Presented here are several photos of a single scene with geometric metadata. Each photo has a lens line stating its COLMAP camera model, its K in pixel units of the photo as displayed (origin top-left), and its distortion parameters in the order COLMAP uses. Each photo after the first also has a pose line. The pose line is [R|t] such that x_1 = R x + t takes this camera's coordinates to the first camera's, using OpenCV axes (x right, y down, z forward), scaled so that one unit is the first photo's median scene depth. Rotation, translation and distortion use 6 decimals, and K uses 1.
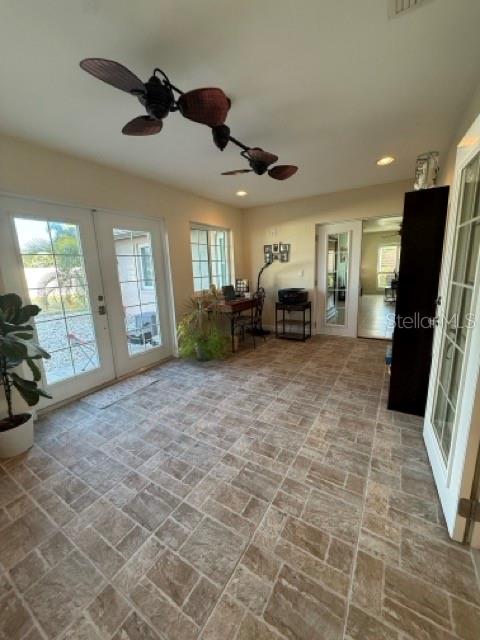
lens RADIAL K [[256.0, 0, 239.8], [0, 256.0, 317.9], [0, 0, 1]] dist [-0.000657, -0.000268]
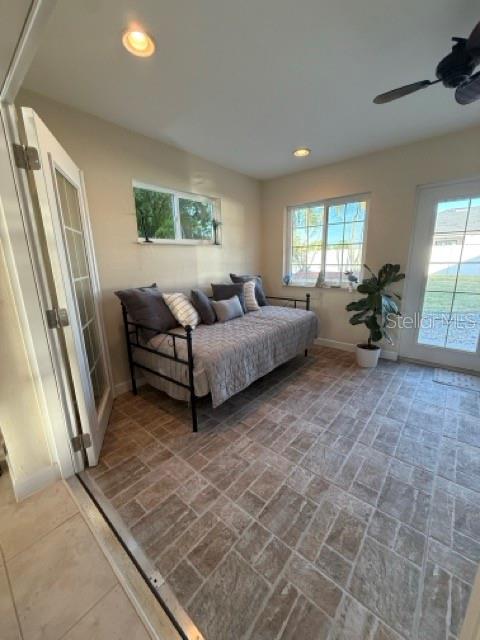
lens RADIAL K [[256.0, 0, 240.2], [0, 256.0, 319.3], [0, 0, 1]] dist [-0.000657, -0.000268]
pose [[-0.153217, 0.274699, -0.949244, 0.873736], [-0.165832, 0.939817, 0.298738, -0.115688], [0.974179, 0.203187, -0.098442, 0.460087]]
